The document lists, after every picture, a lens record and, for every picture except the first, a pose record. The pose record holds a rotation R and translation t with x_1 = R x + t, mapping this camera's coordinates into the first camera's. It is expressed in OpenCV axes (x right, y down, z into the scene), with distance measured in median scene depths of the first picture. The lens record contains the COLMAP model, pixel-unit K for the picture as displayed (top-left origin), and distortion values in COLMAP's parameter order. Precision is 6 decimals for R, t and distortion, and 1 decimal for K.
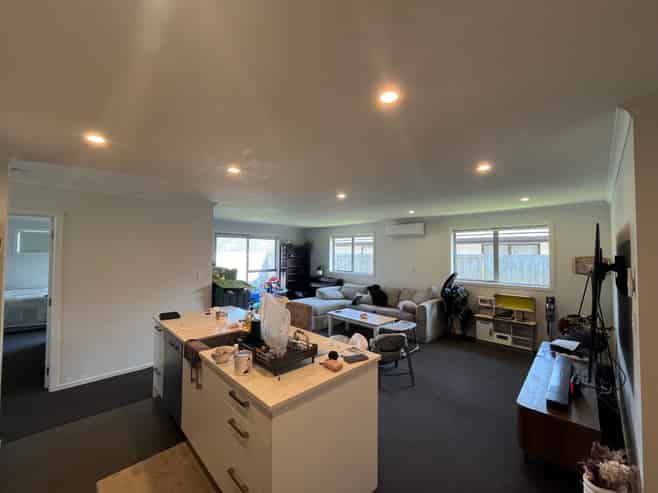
lens RADIAL K [[264.2, 0, 331.0], [0, 264.2, 246.0], [0, 0, 1]] dist [0.004890, -0.000785]
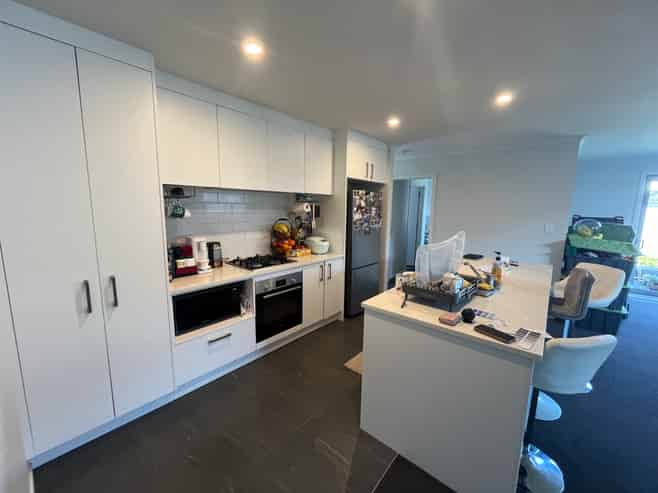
lens RADIAL K [[264.2, 0, 331.6], [0, 264.2, 245.1], [0, 0, 1]] dist [0.004890, -0.000785]
pose [[0.084584, 0.138921, -0.986685, 0.256379], [0.012546, 0.990006, 0.140464, 0.029003], [0.996337, -0.024260, 0.081996, 0.177987]]
